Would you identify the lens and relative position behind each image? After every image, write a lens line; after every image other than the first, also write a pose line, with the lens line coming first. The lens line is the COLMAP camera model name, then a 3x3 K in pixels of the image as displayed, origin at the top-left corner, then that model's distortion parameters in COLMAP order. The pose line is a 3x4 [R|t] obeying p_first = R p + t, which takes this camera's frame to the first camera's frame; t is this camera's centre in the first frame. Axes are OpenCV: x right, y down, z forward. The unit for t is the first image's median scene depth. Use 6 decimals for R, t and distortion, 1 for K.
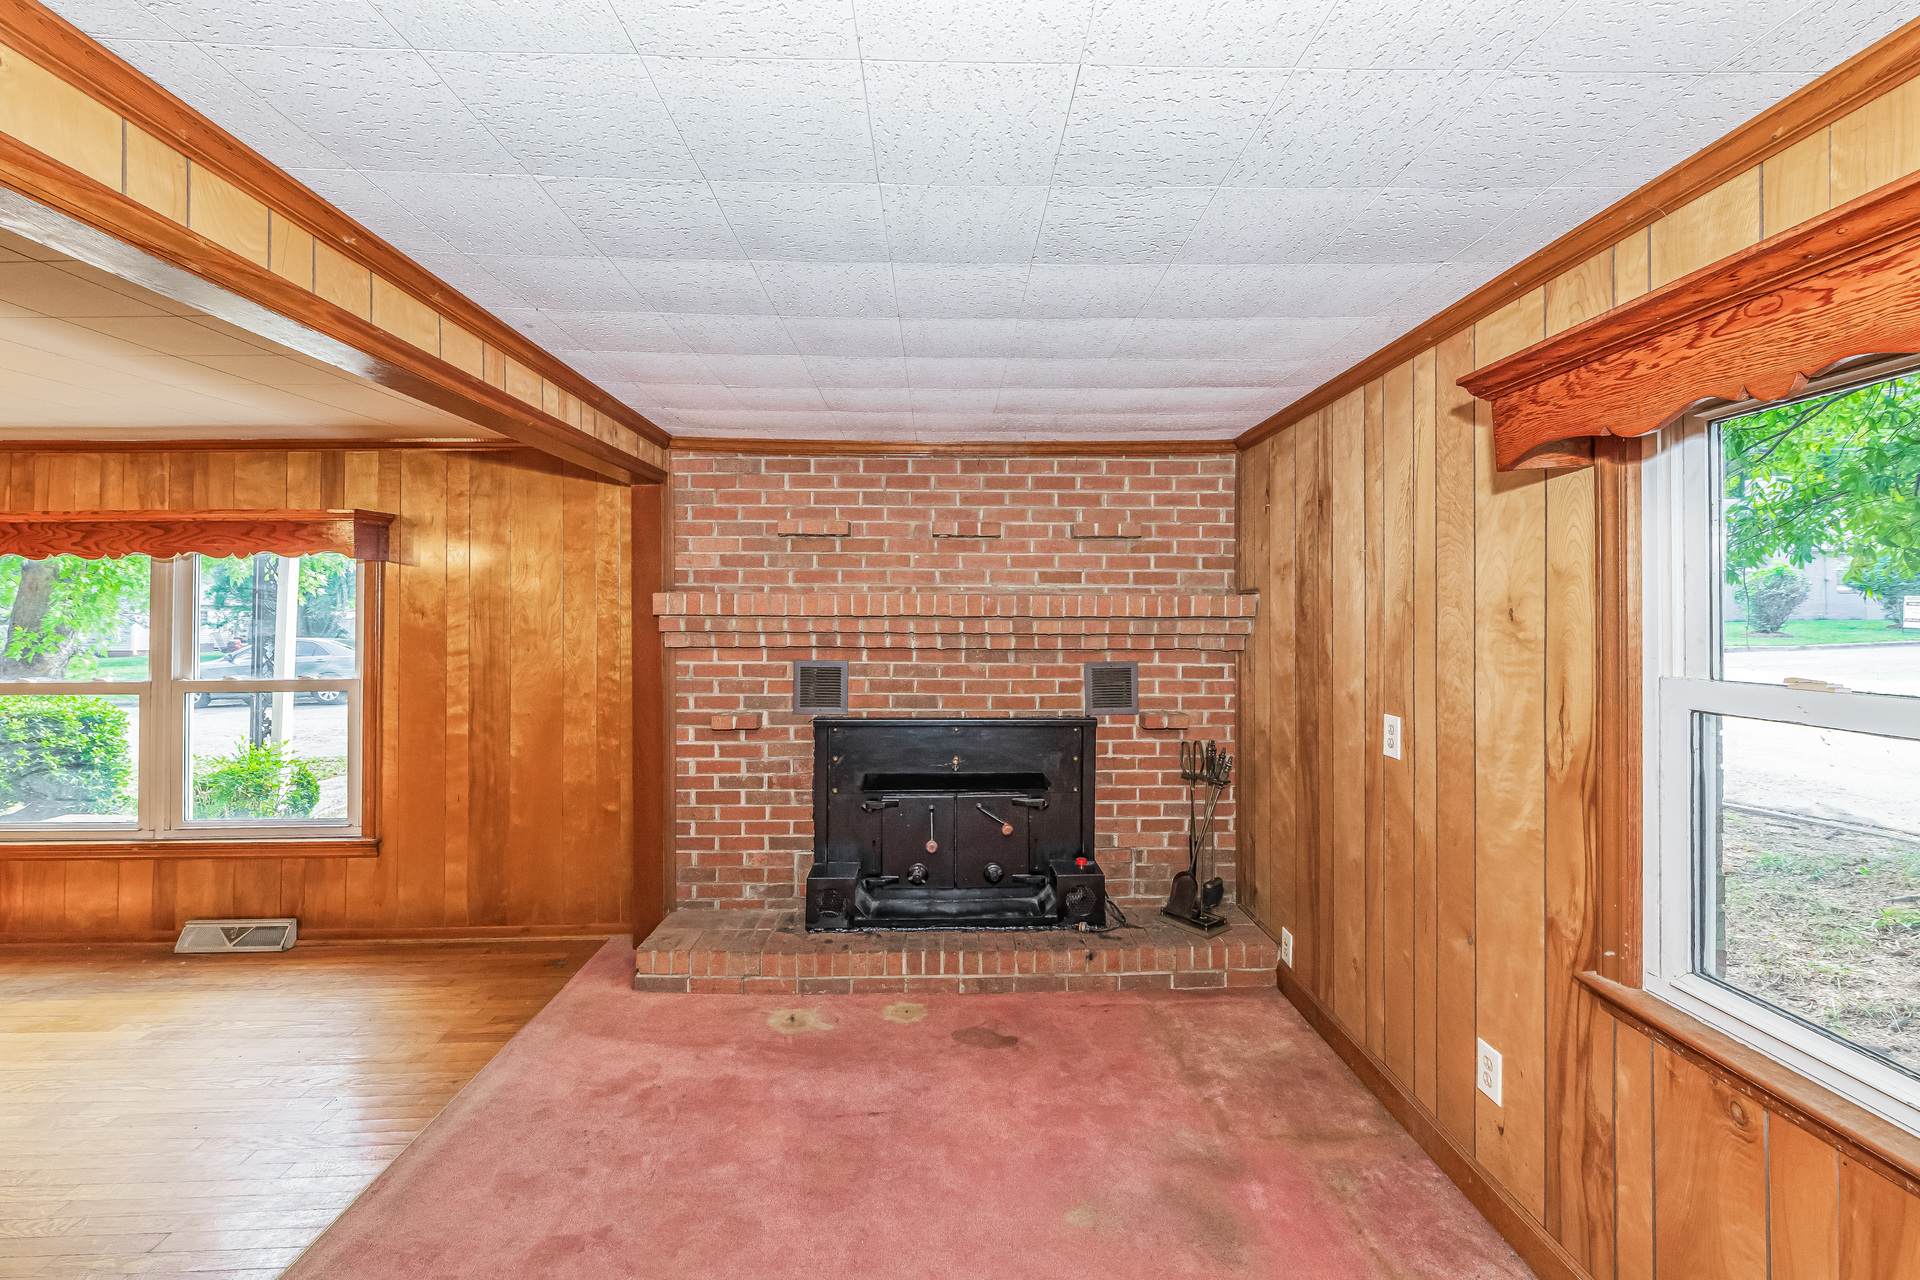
lens RADIAL K [[769.3, 0, 957.1], [0, 769.3, 624.7], [0, 0, 1]] dist [-0.002529, -0.000747]
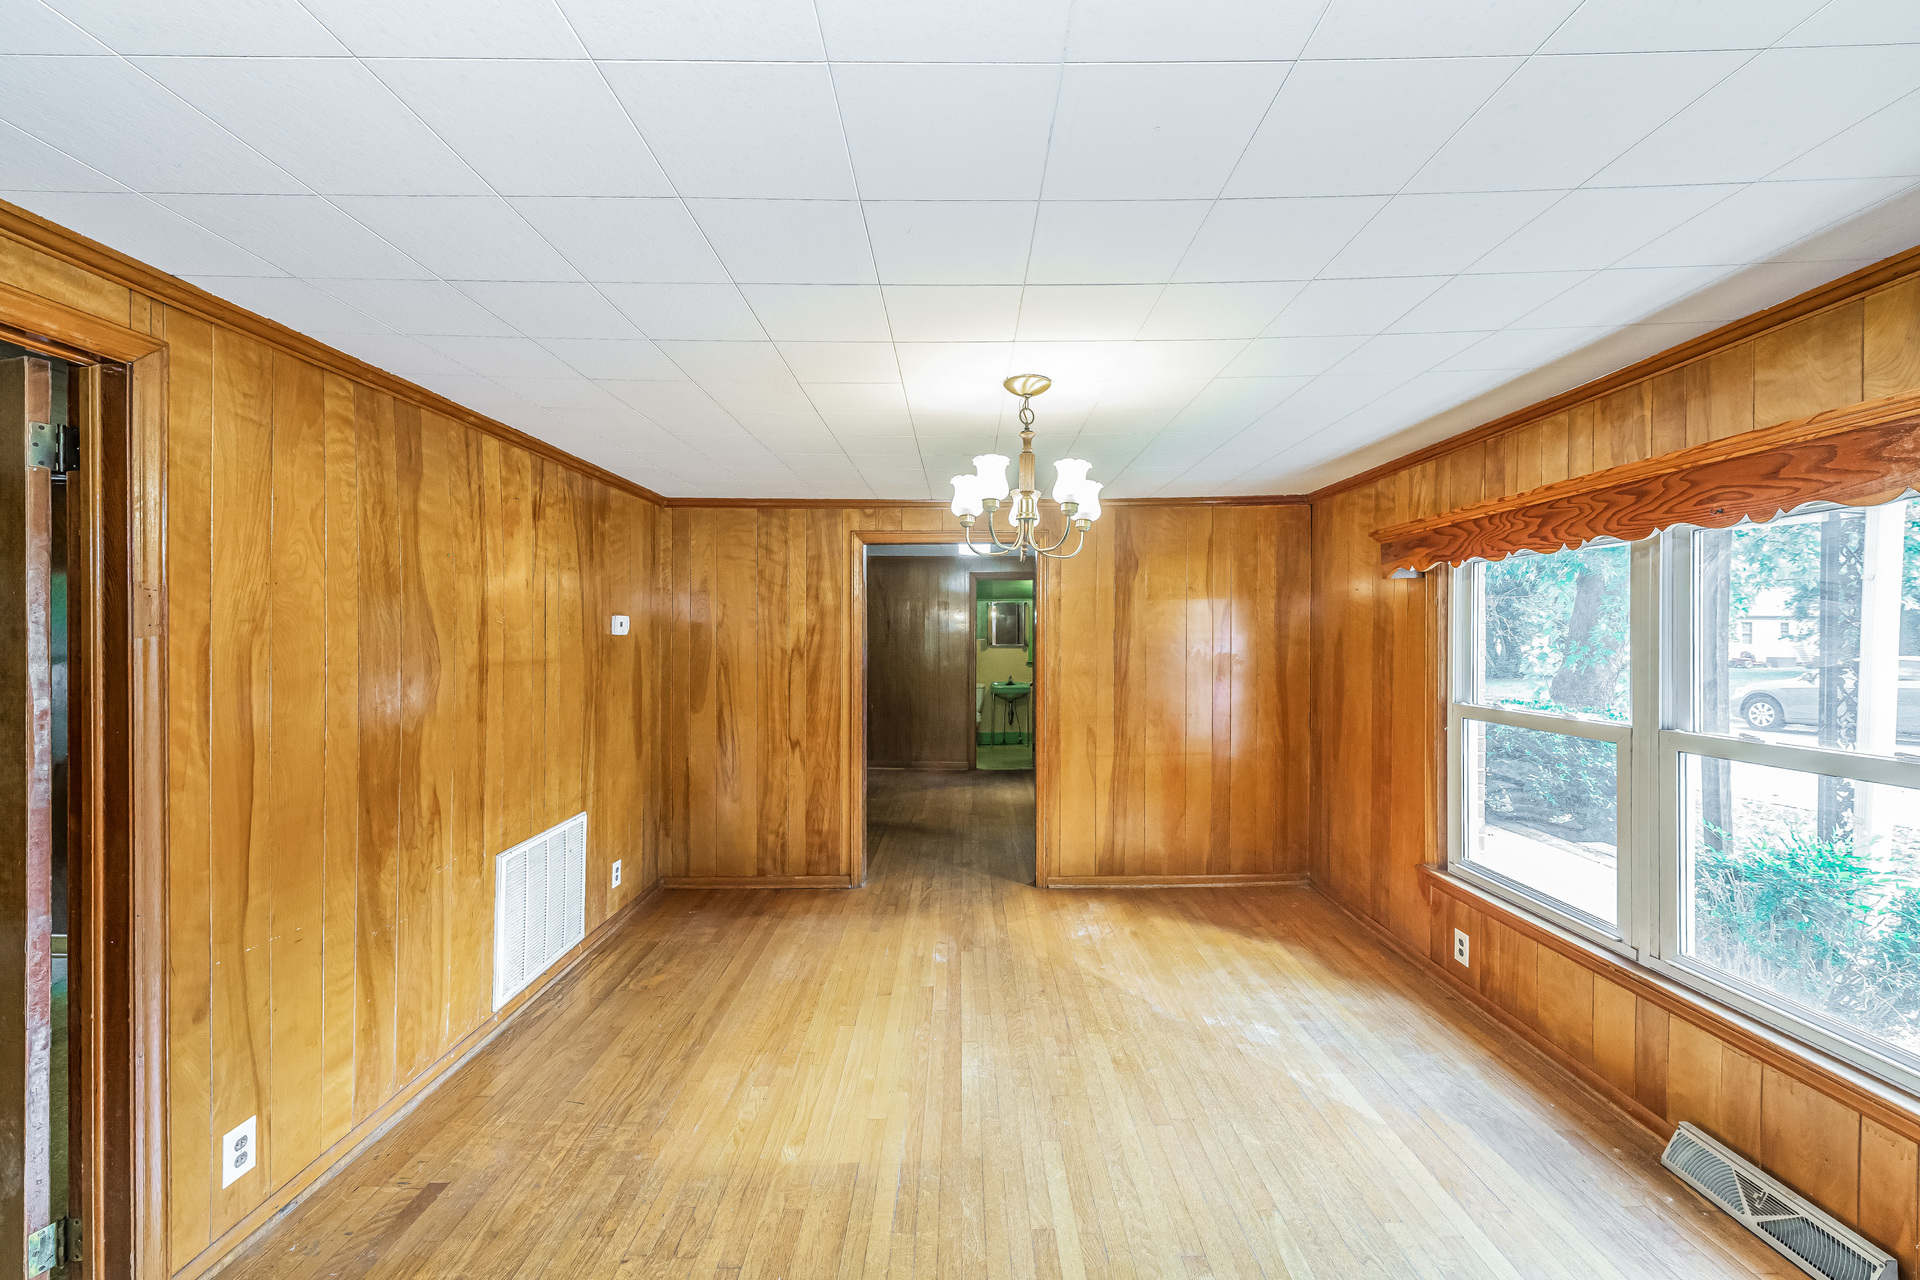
lens RADIAL K [[748.3, 0, 960.8], [0, 748.3, 623.8], [0, 0, 1]] dist [-0.001004, 0.000463]
pose [[-0.041901, -0.013375, -0.999032, -0.371503], [-0.003604, 0.999906, -0.013235, -0.005807], [0.999115, 0.003046, -0.041945, 0.442499]]
